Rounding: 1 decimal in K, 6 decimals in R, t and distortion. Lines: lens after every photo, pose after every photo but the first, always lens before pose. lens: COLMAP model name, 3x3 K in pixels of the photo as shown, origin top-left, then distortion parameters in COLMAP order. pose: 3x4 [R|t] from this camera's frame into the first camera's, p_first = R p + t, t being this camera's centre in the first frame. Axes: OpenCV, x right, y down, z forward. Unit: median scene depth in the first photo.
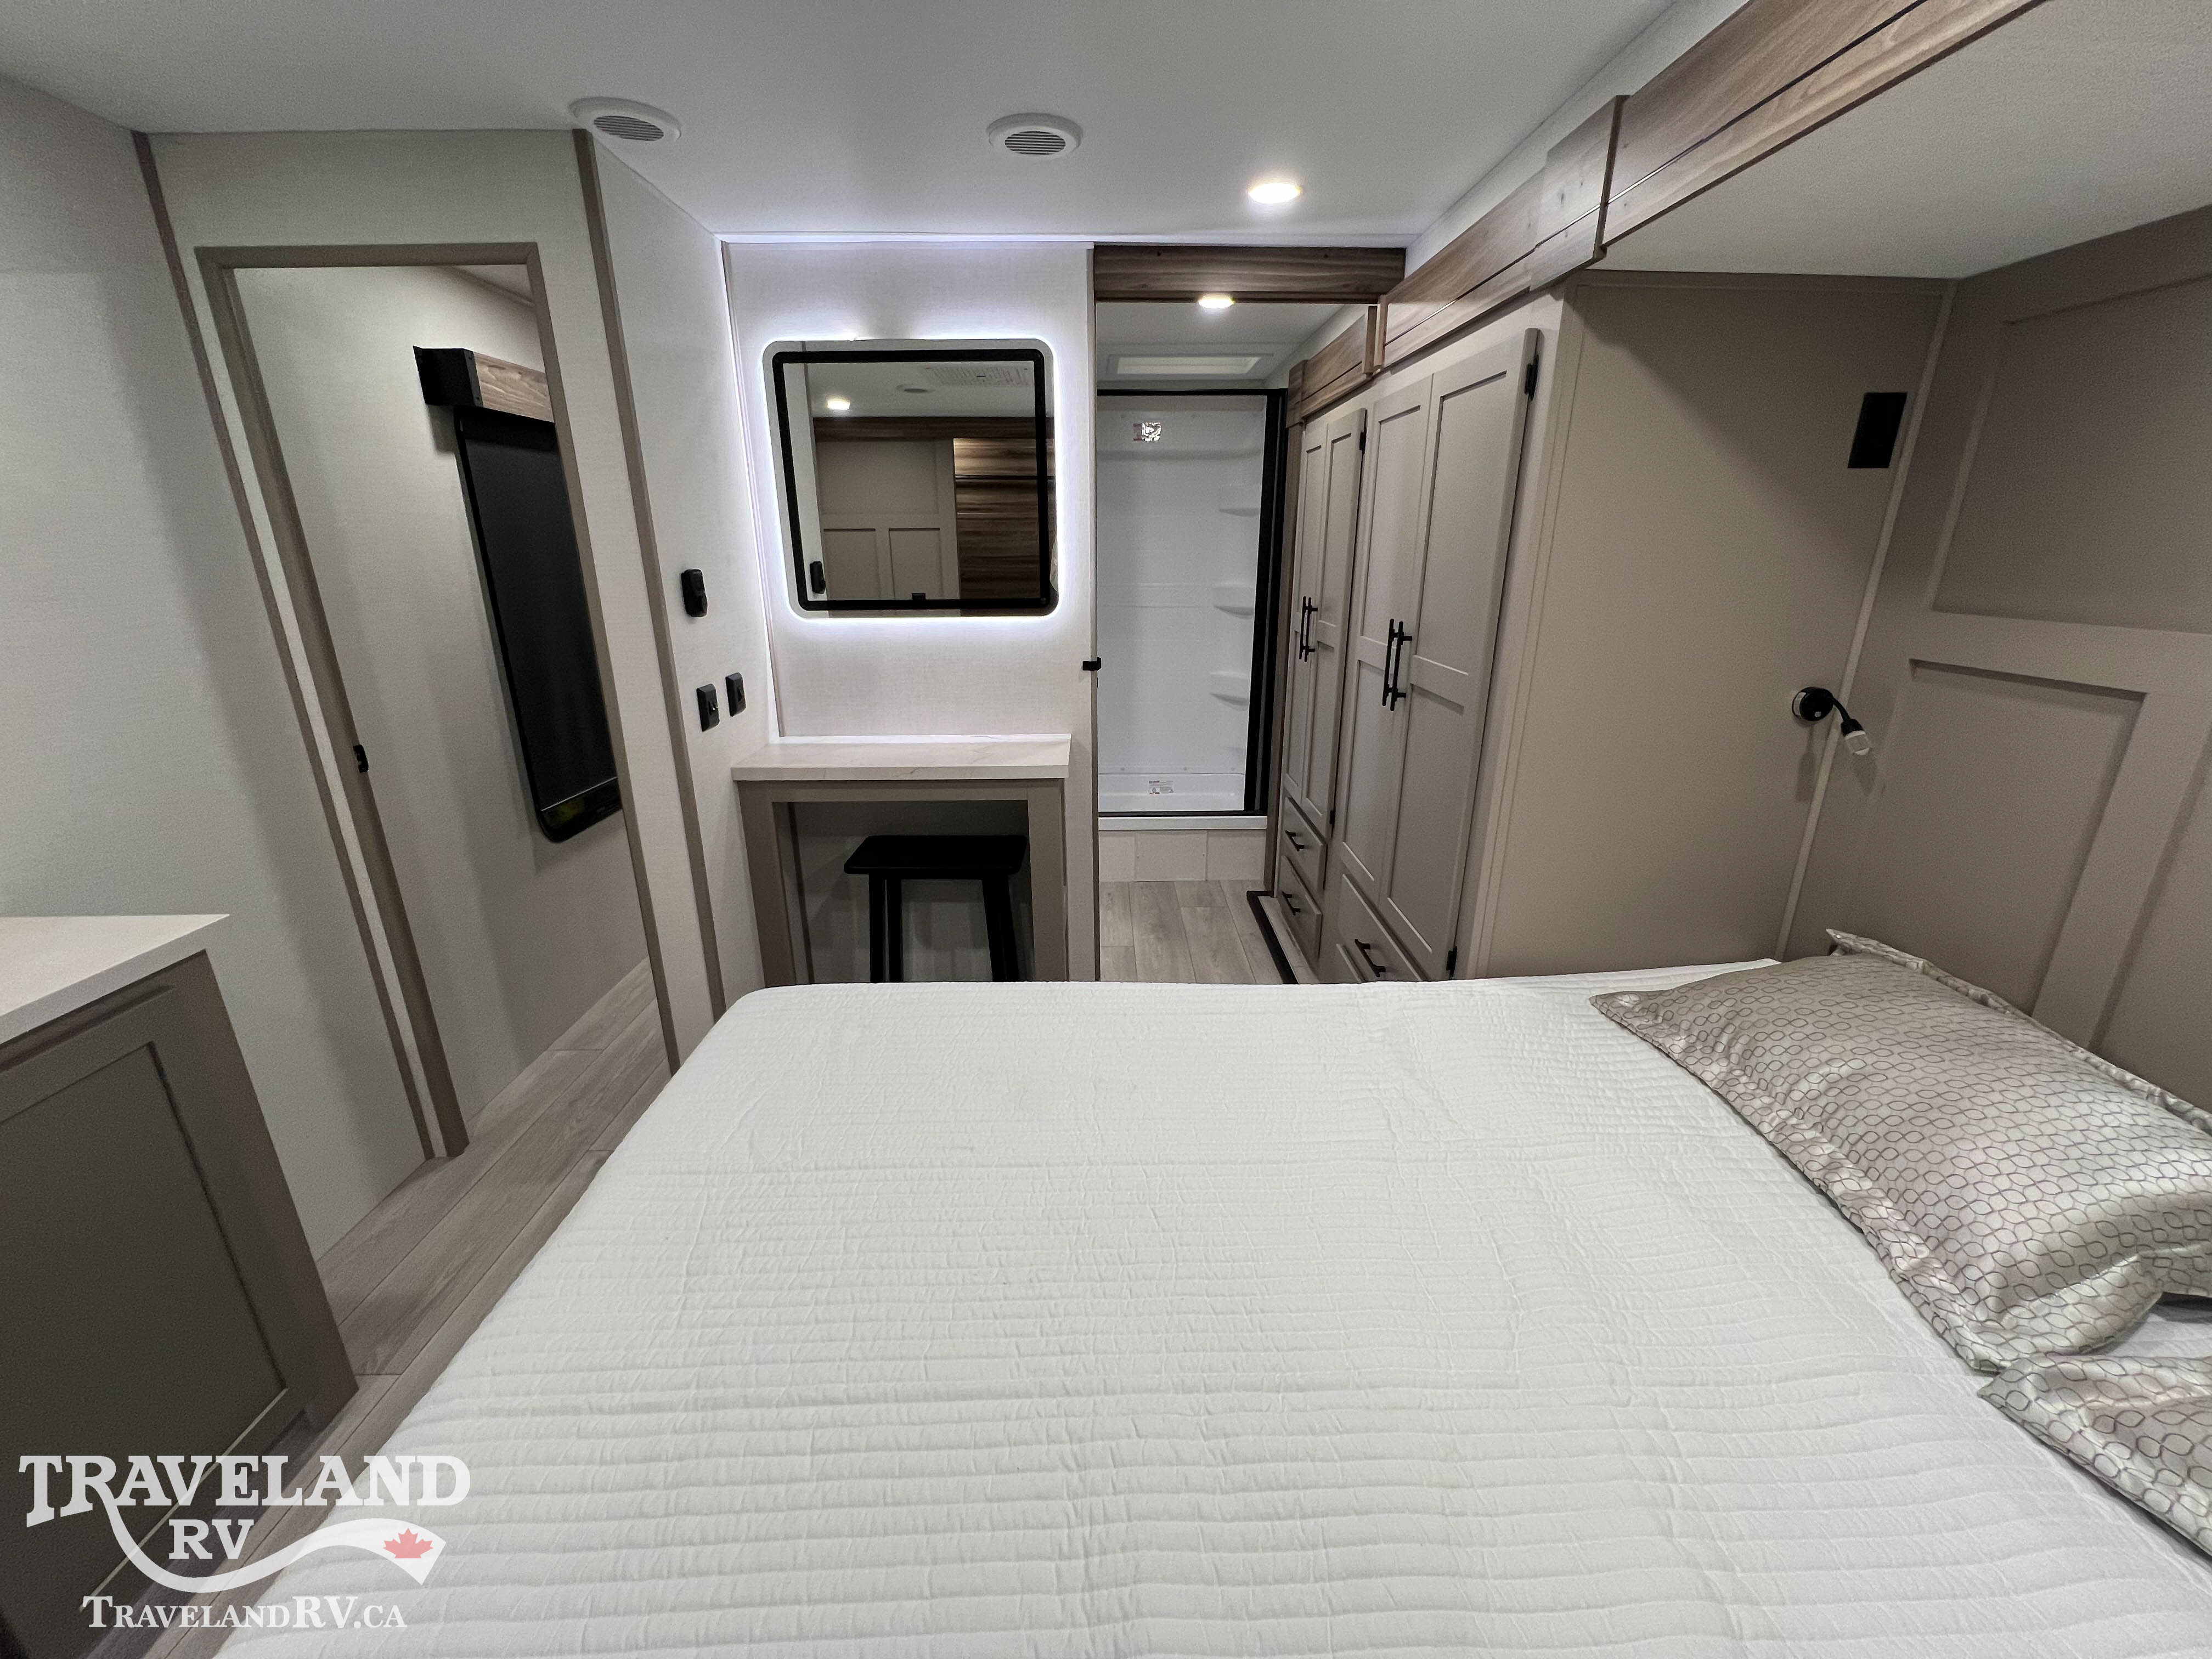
lens RADIAL K [[889.9, 0, 1095.6], [0, 889.9, 831.5], [0, 0, 1]] dist [-0.002087, 0.000066]
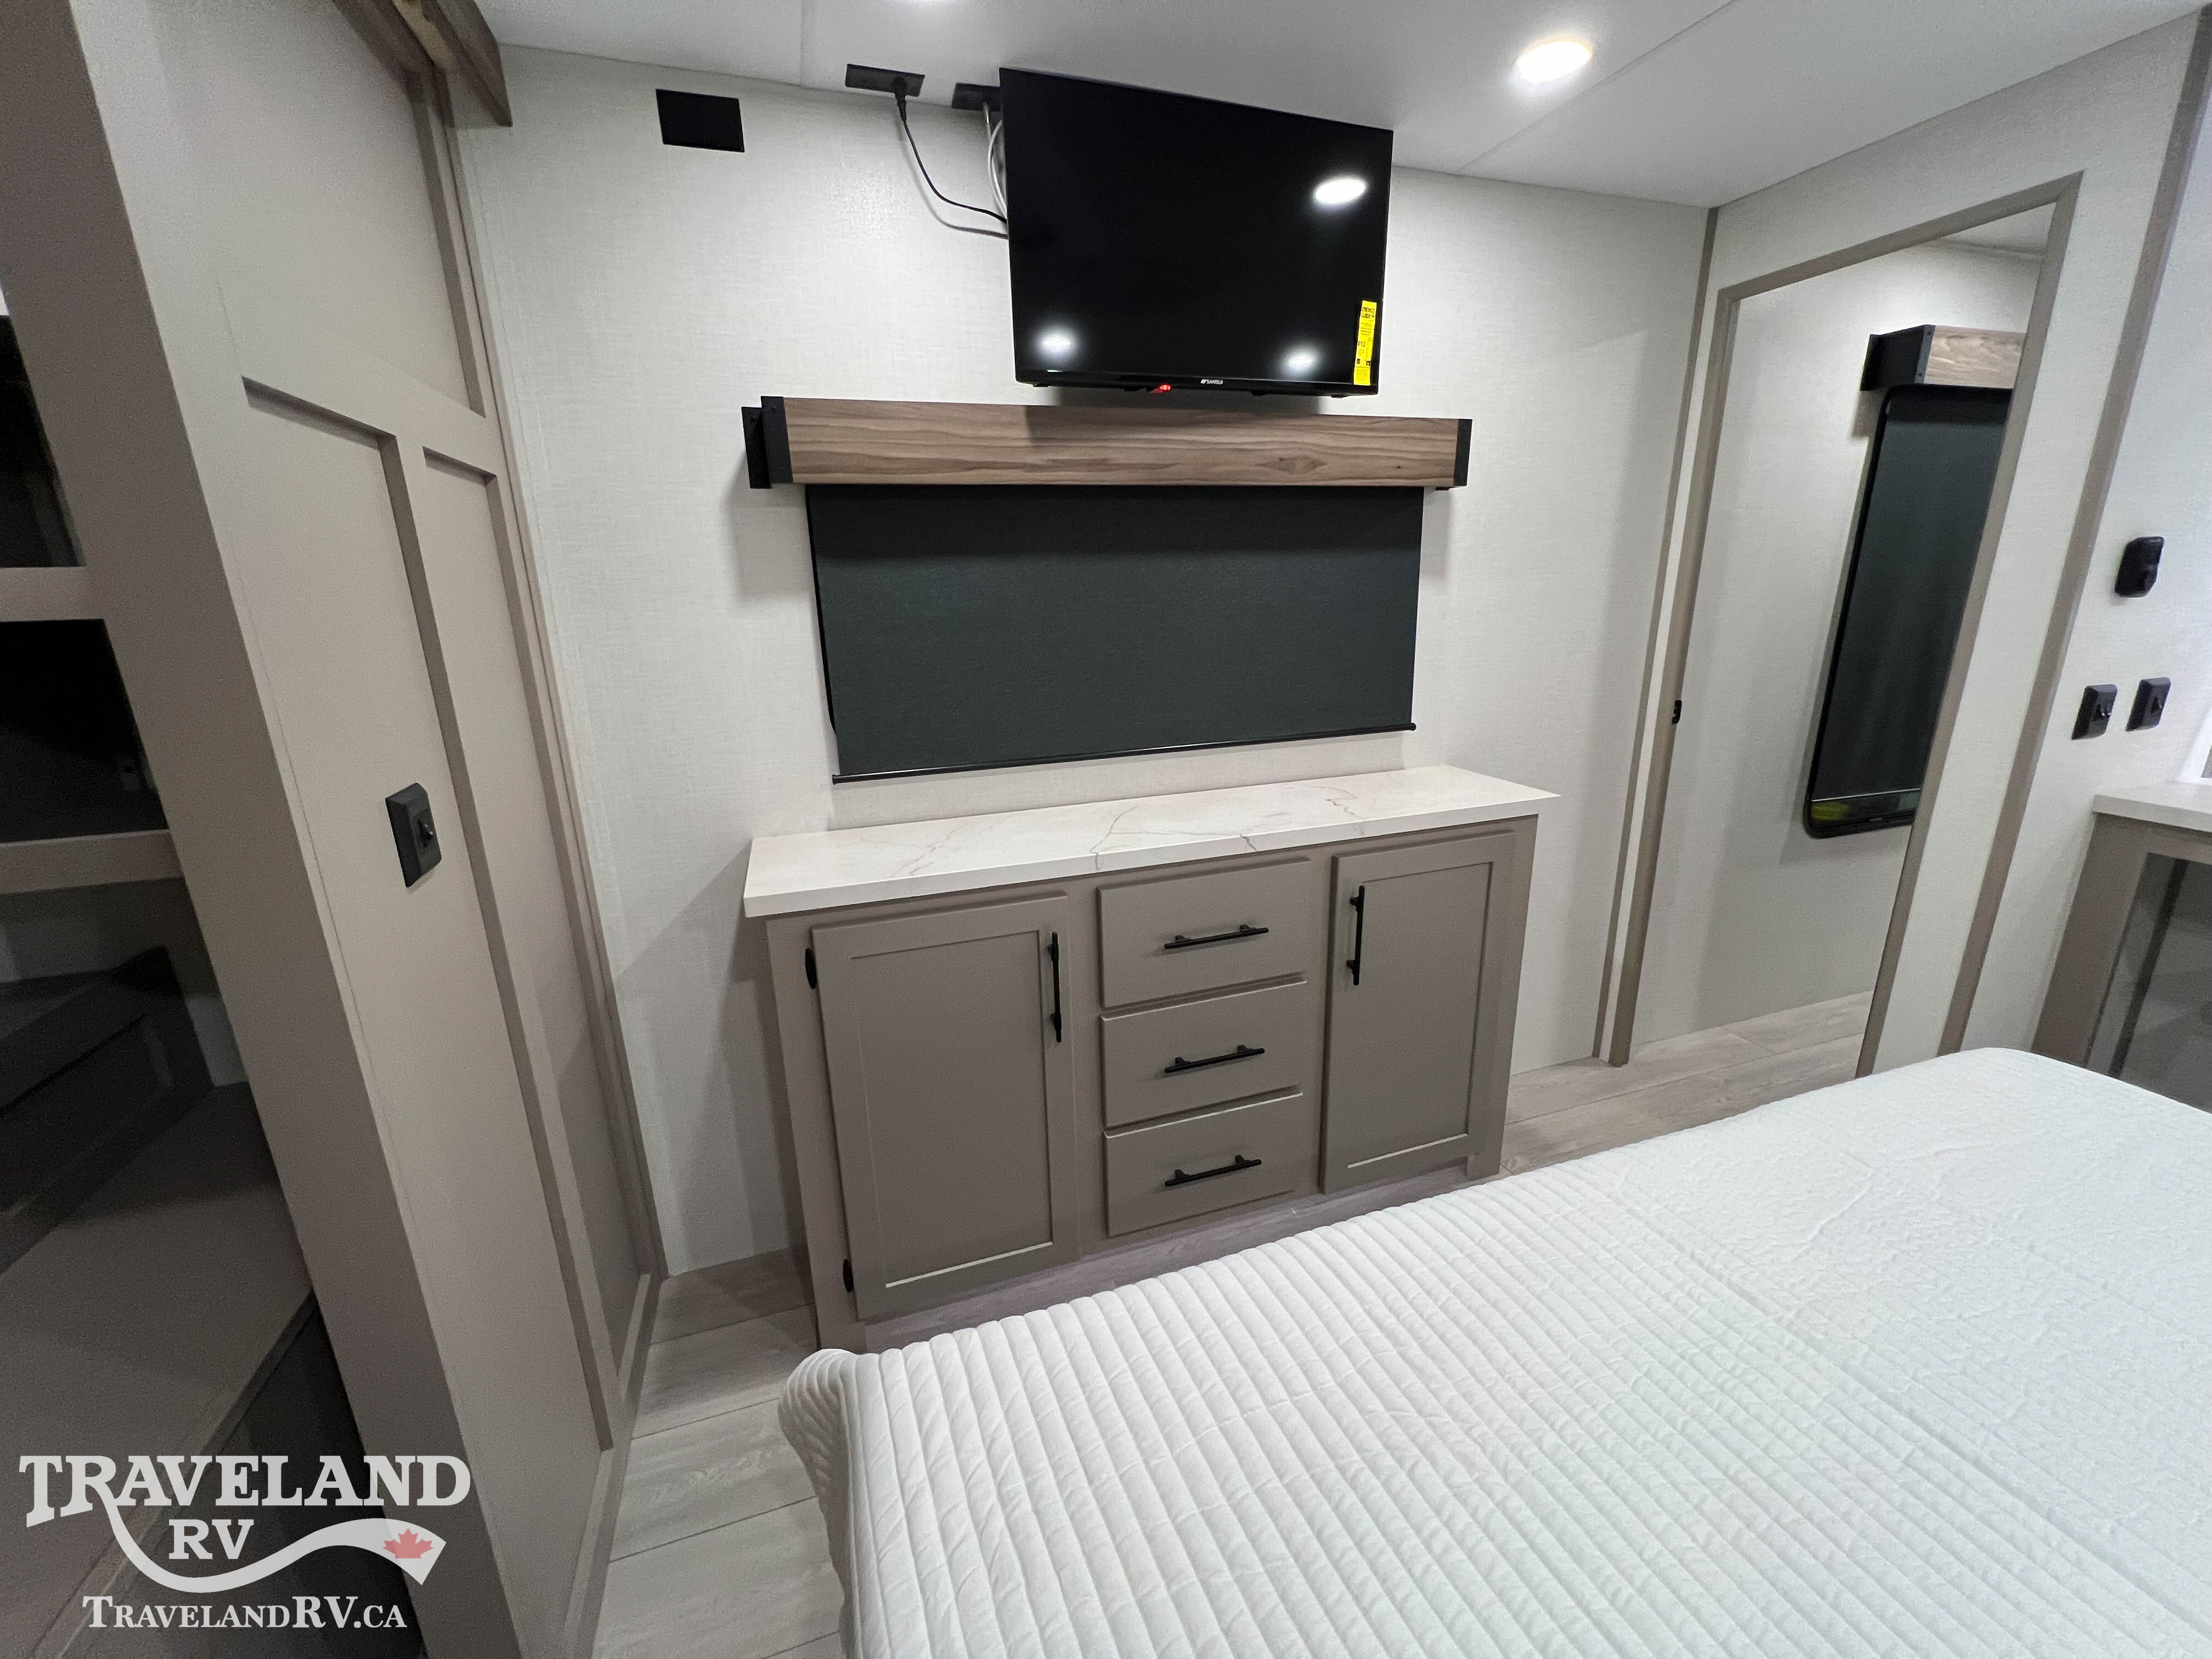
lens RADIAL K [[889.9, 0, 1095.6], [0, 889.9, 831.5], [0, 0, 1]] dist [-0.002087, 0.000066]
pose [[0.317028, 0.254973, -0.913500, 0.032414], [-0.270731, 0.947438, 0.170489, 0.064993], [0.908954, 0.193263, 0.369393, -0.081950]]
